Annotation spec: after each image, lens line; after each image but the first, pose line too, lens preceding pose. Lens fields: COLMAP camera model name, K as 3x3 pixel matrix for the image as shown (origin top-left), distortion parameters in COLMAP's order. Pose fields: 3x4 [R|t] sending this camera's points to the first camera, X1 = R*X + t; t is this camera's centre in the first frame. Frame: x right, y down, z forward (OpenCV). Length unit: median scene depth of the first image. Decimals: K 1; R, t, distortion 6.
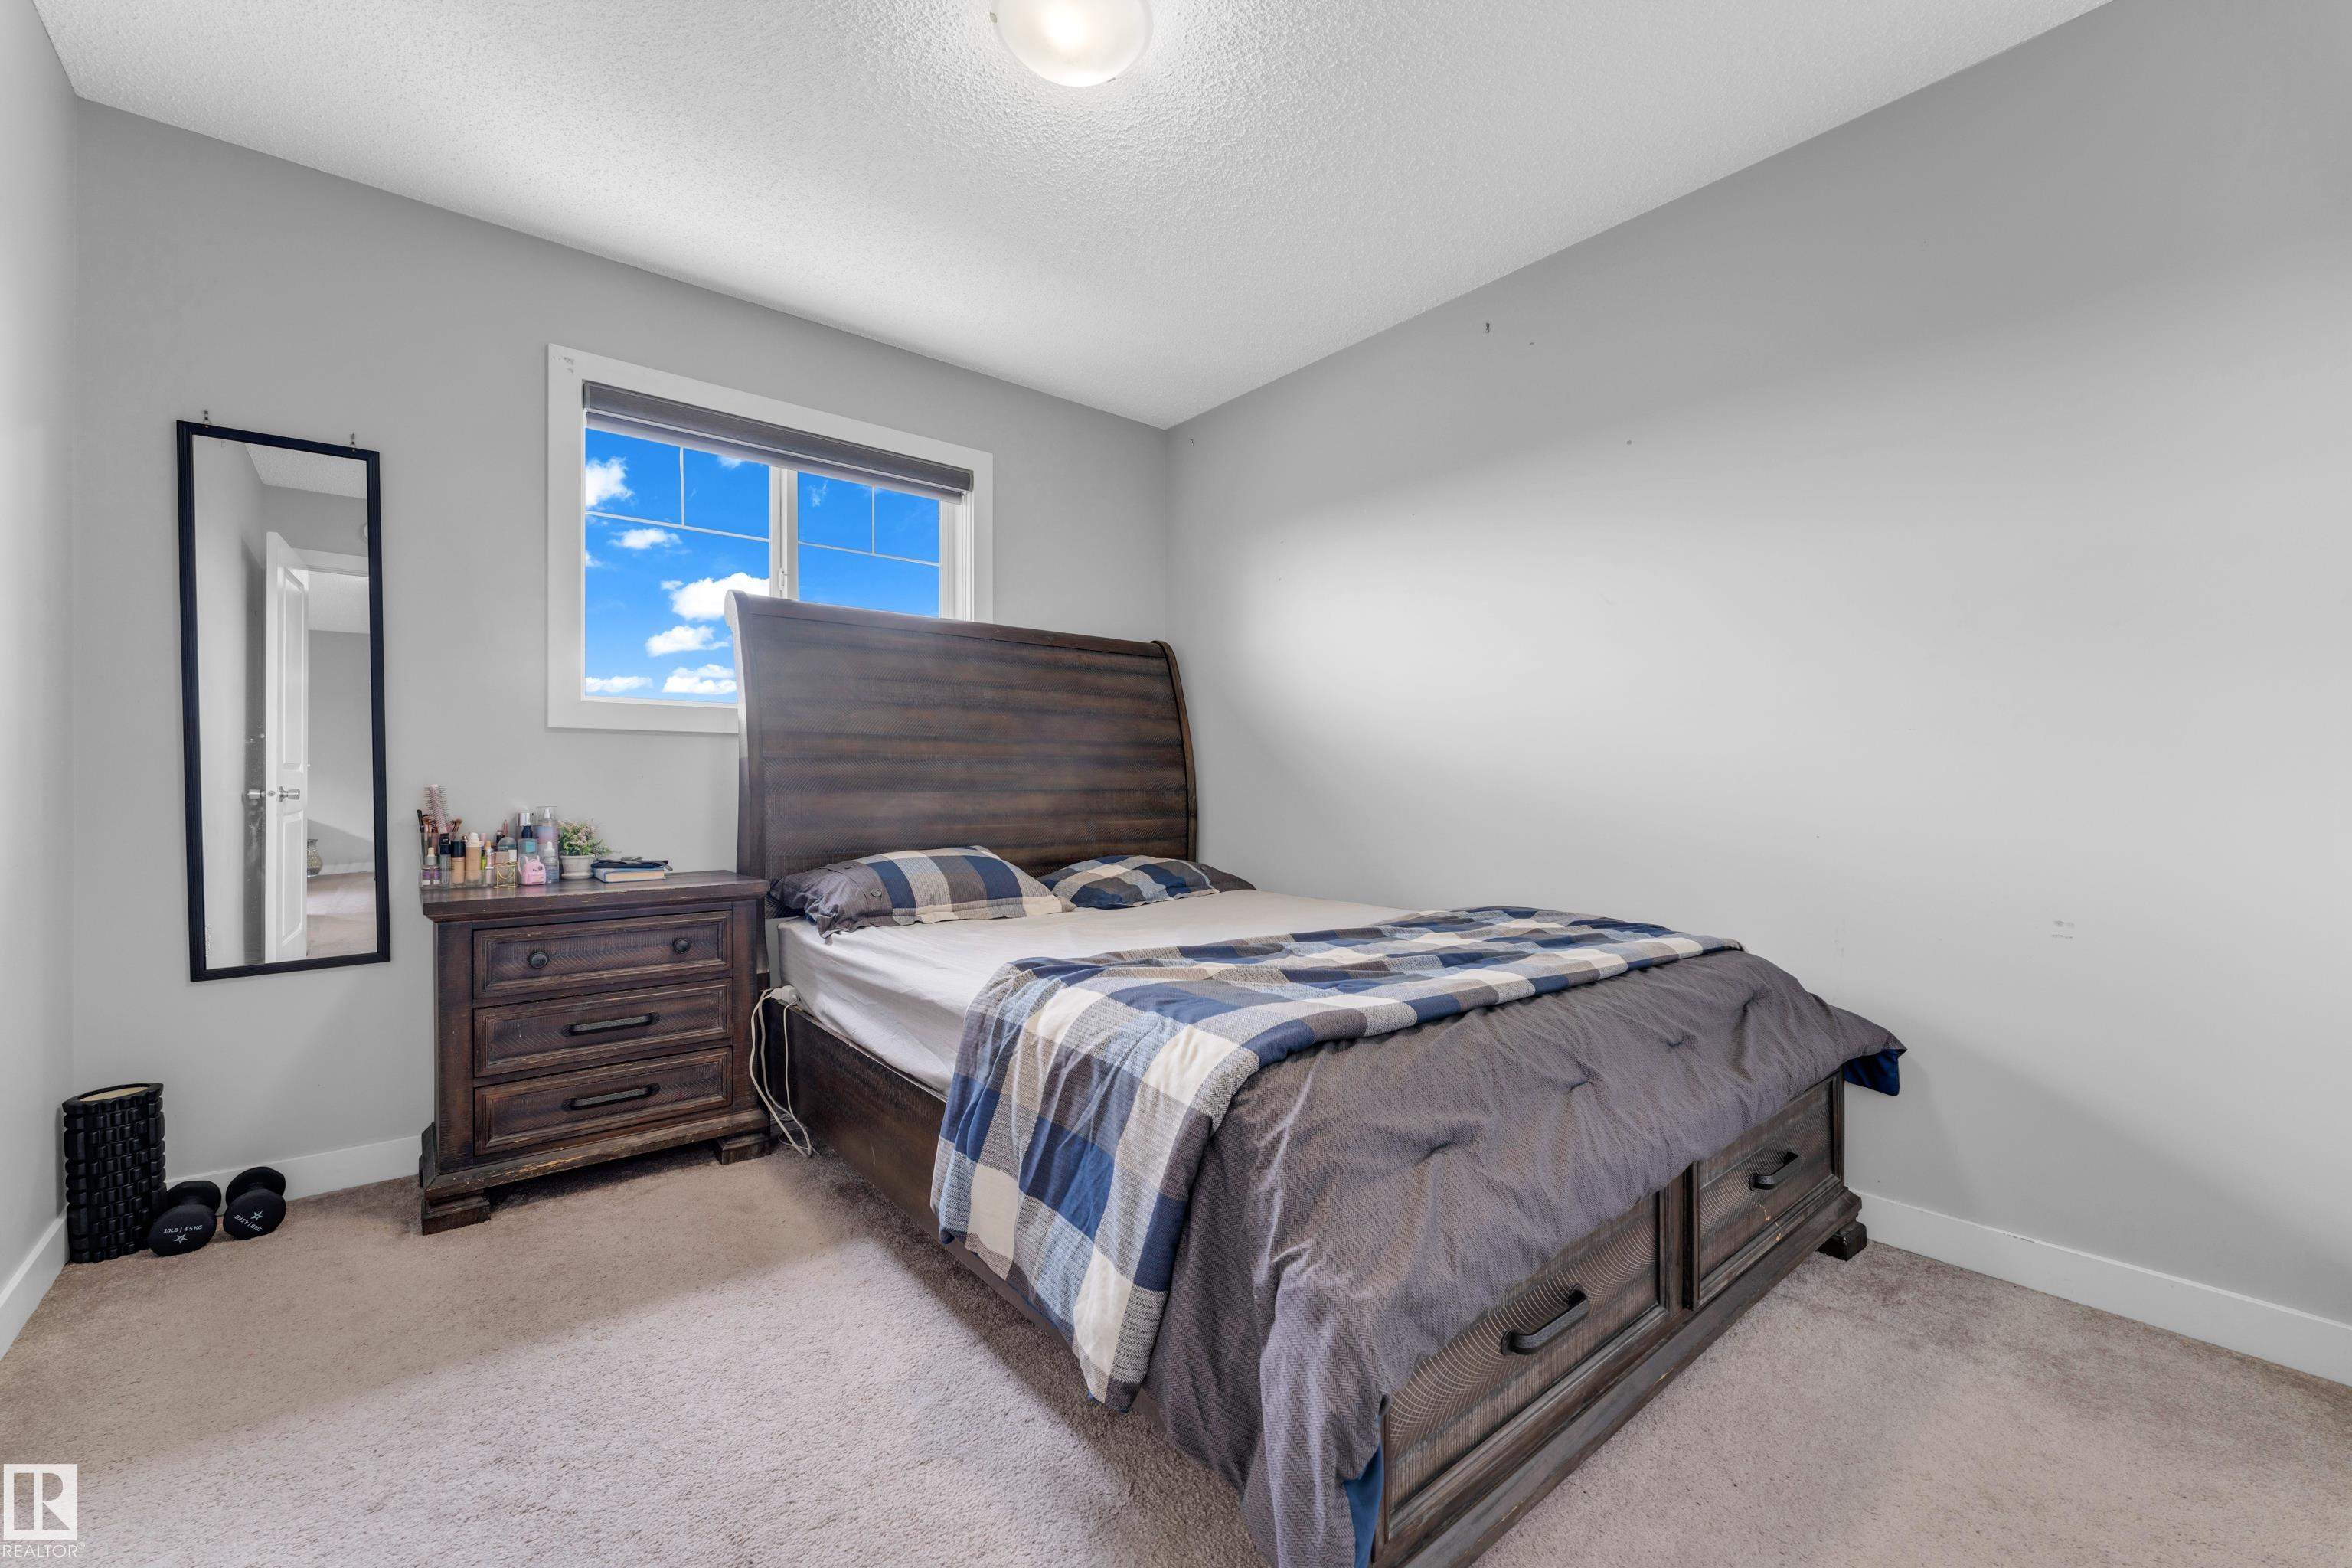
lens RADIAL K [[937.4, 0, 1176.0], [0, 937.4, 784.0], [0, 0, 1]] dist [0.003273, 0.000240]
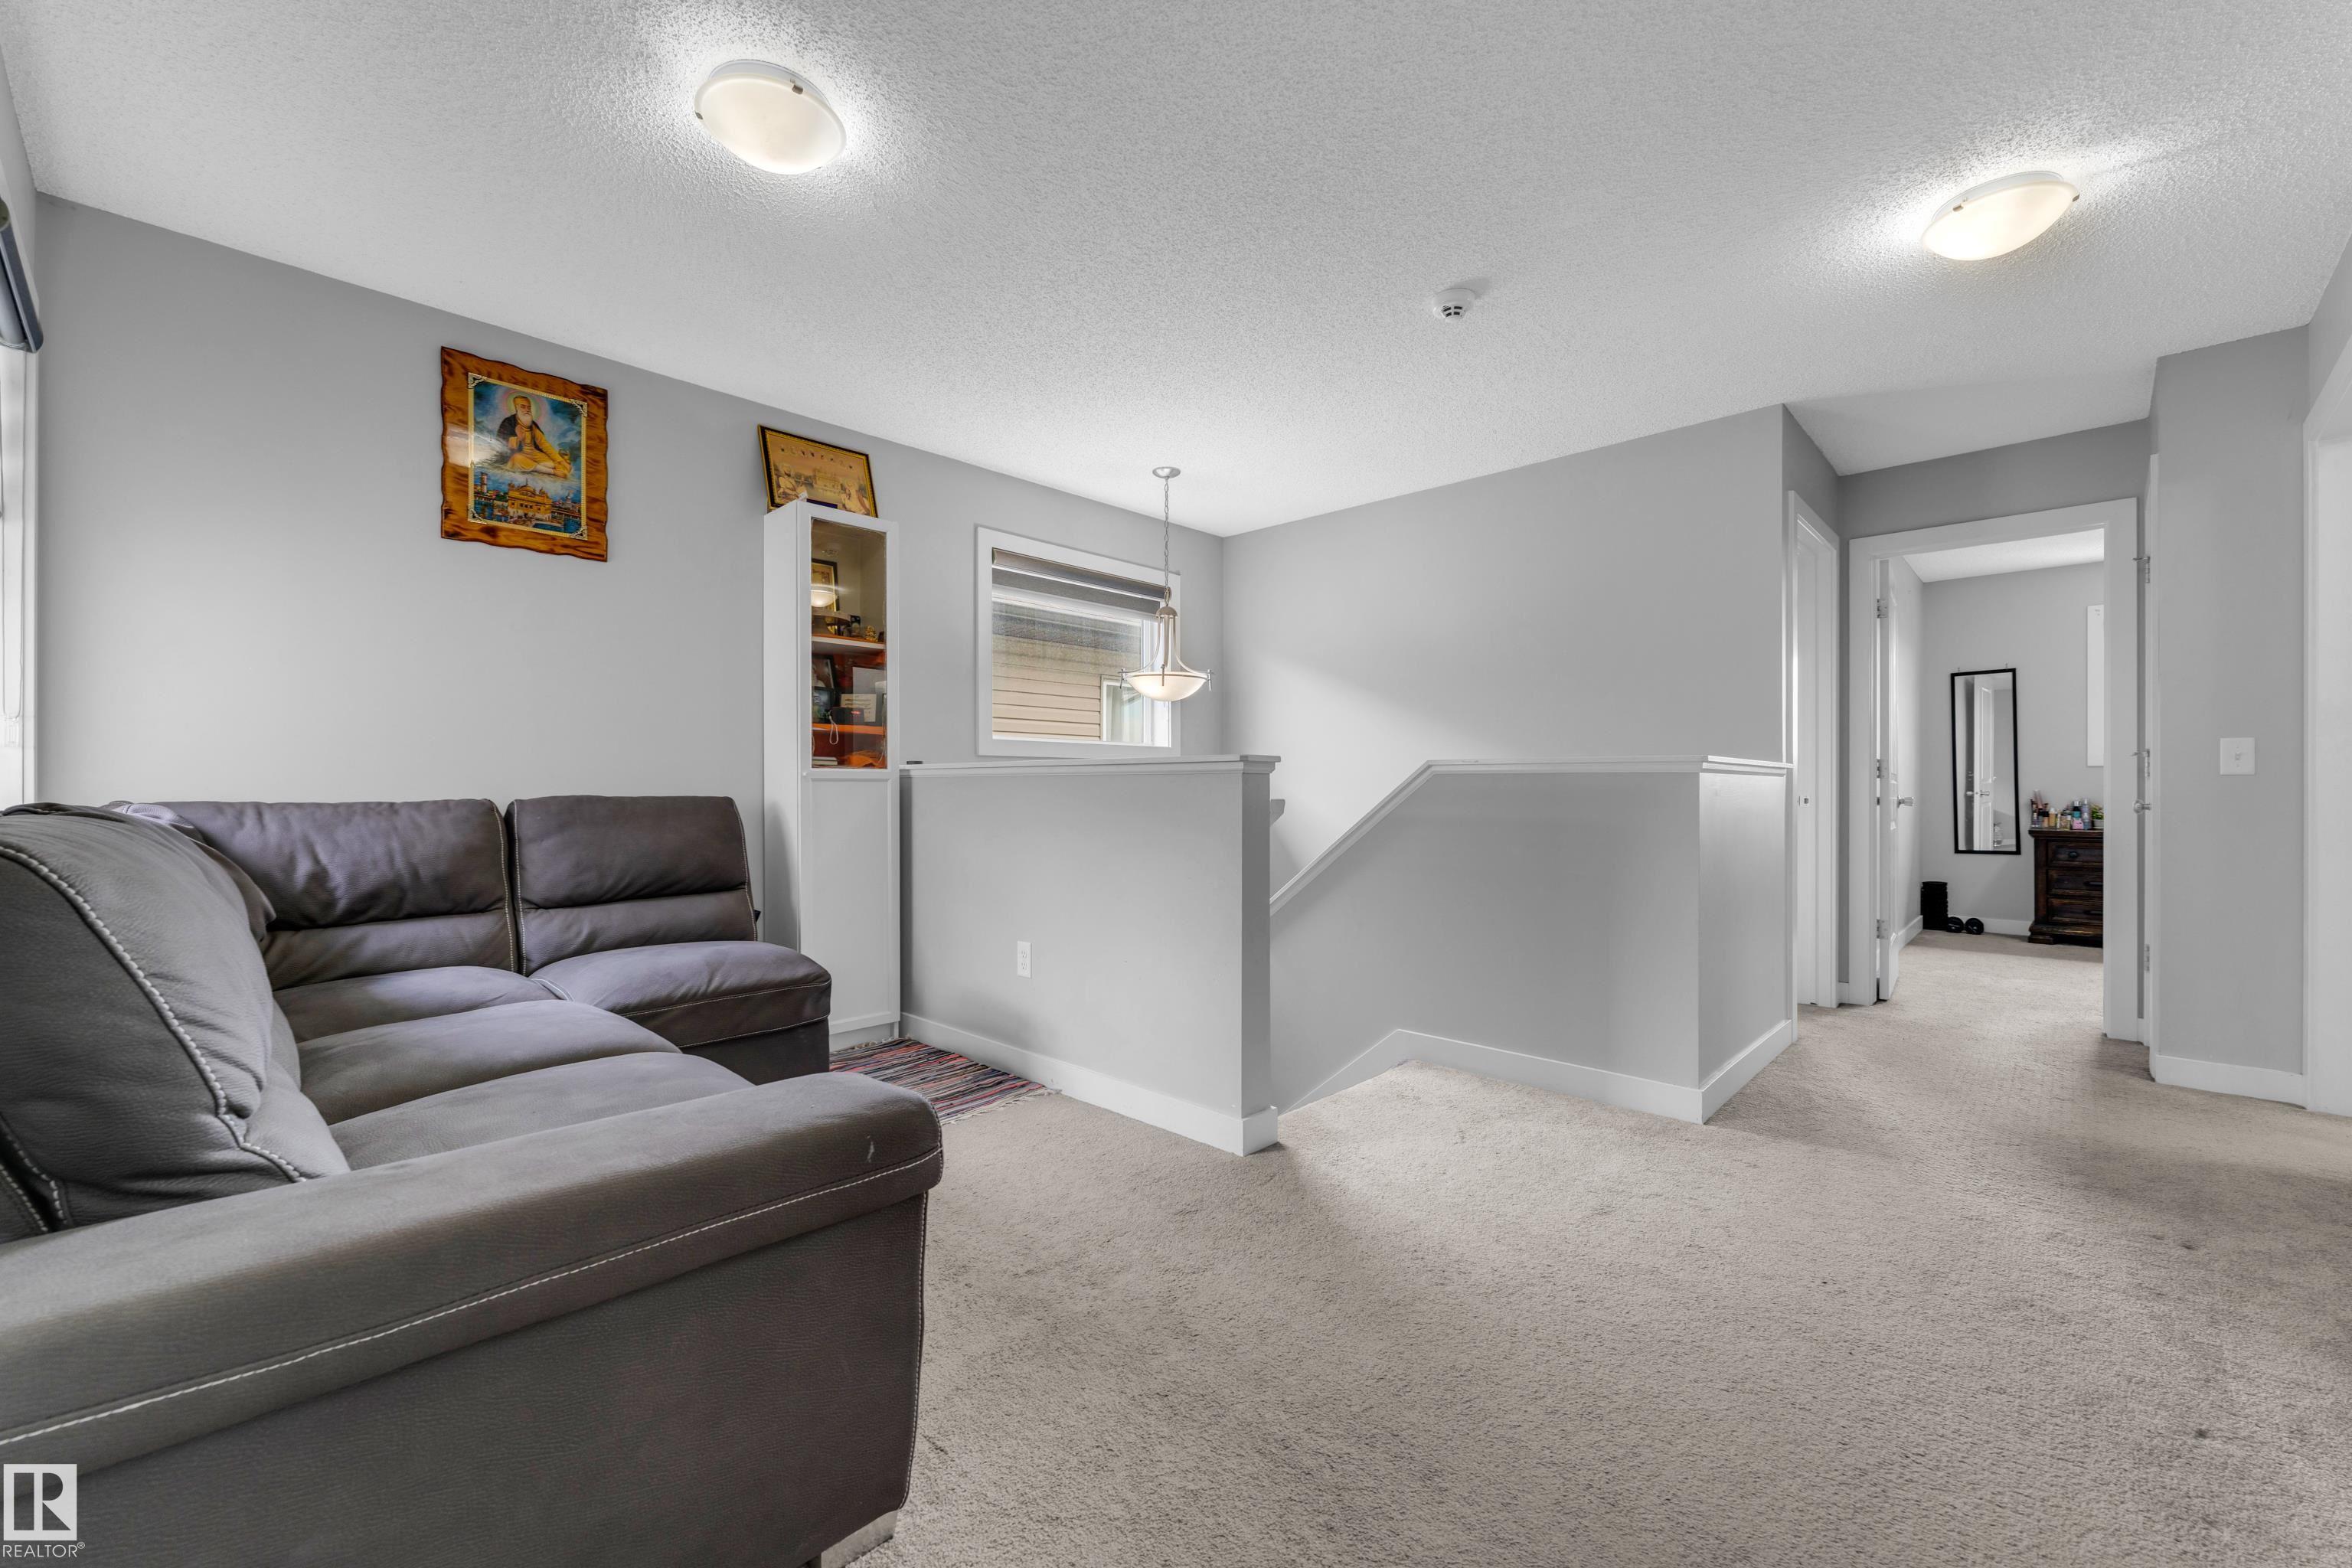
lens RADIAL K [[951.6, 0, 1168.7], [0, 951.6, 784.5], [0, 0, 1]] dist [0.001914, 0.000497]
pose [[0.108674, -0.002208, -0.994075, 1.704476], [-0.001294, 0.999996, -0.002362, -0.004561], [0.994077, 0.001543, 0.108671, -1.819914]]
